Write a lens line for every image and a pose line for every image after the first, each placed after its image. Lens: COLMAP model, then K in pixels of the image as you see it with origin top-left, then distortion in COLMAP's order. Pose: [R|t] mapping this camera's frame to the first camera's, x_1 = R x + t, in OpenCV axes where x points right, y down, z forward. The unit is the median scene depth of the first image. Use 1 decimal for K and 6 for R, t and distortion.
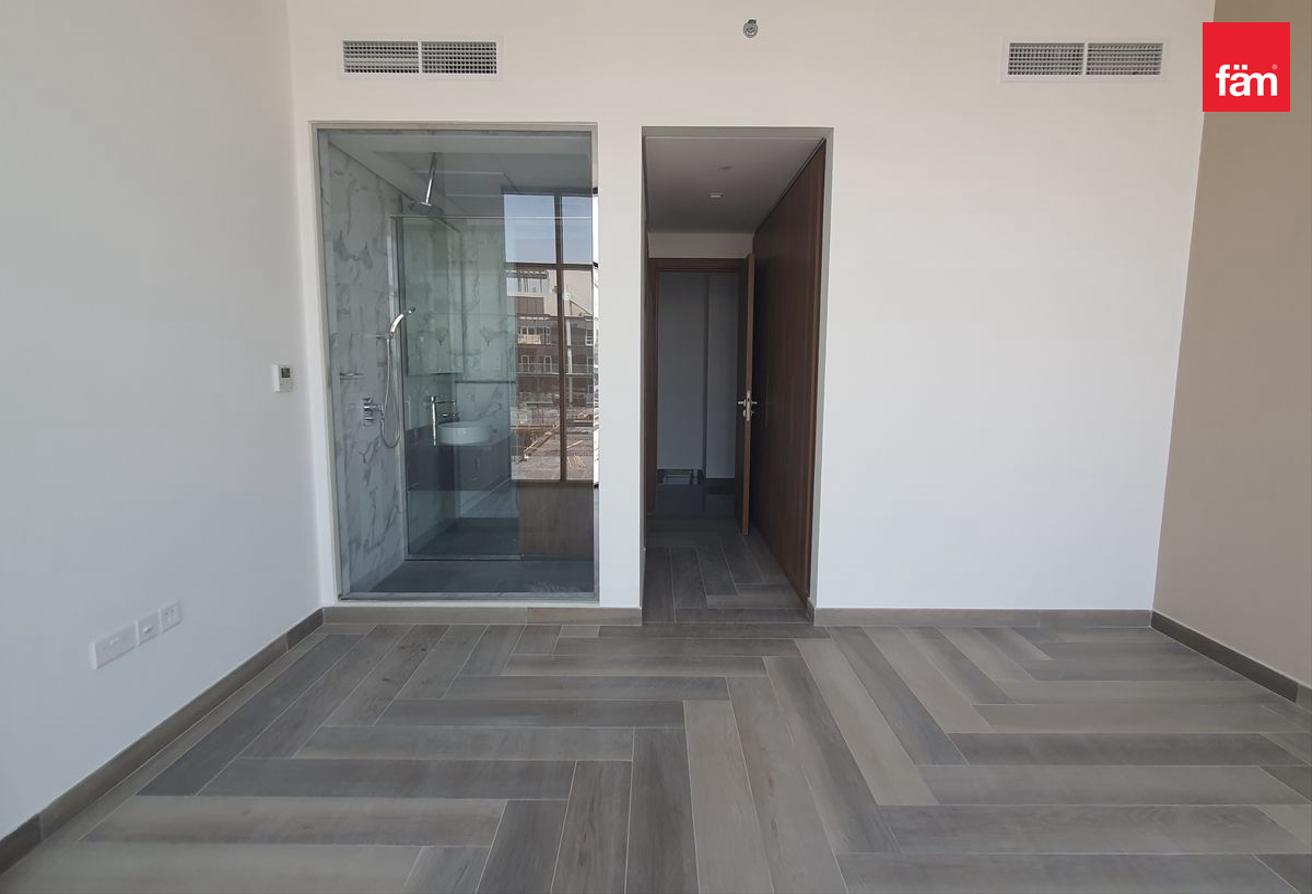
lens RADIAL K [[618.0, 0, 658.4], [0, 618.0, 442.4], [0, 0, 1]] dist [-0.002001, -0.003363]
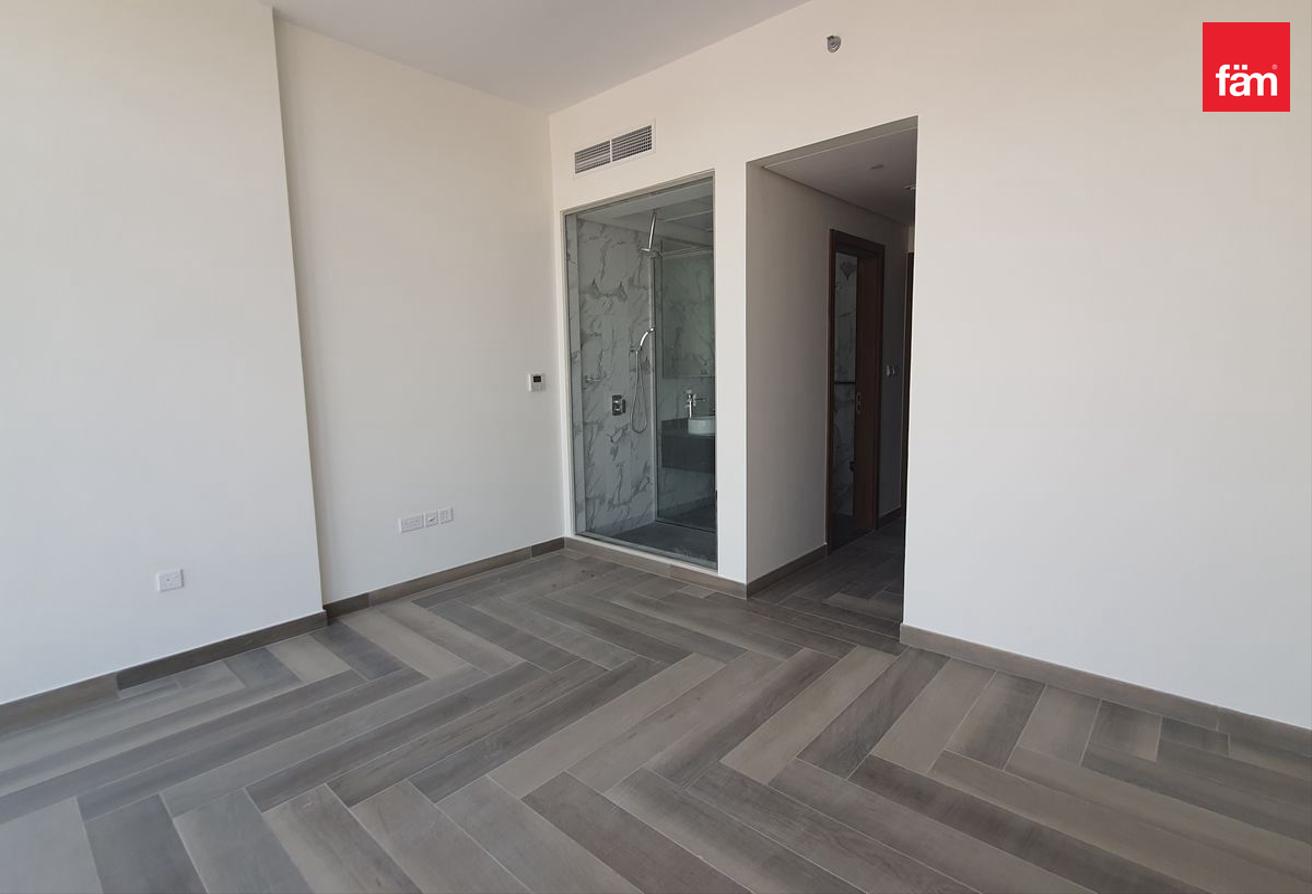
lens RADIAL K [[618.0, 0, 650.4], [0, 618.0, 440.6], [0, 0, 1]] dist [-0.002001, -0.003363]
pose [[0.741198, 0.060796, -0.668528, 0.595965], [-0.058563, 0.997950, 0.025826, -0.013849], [0.668727, 0.020009, 0.743239, 0.035871]]
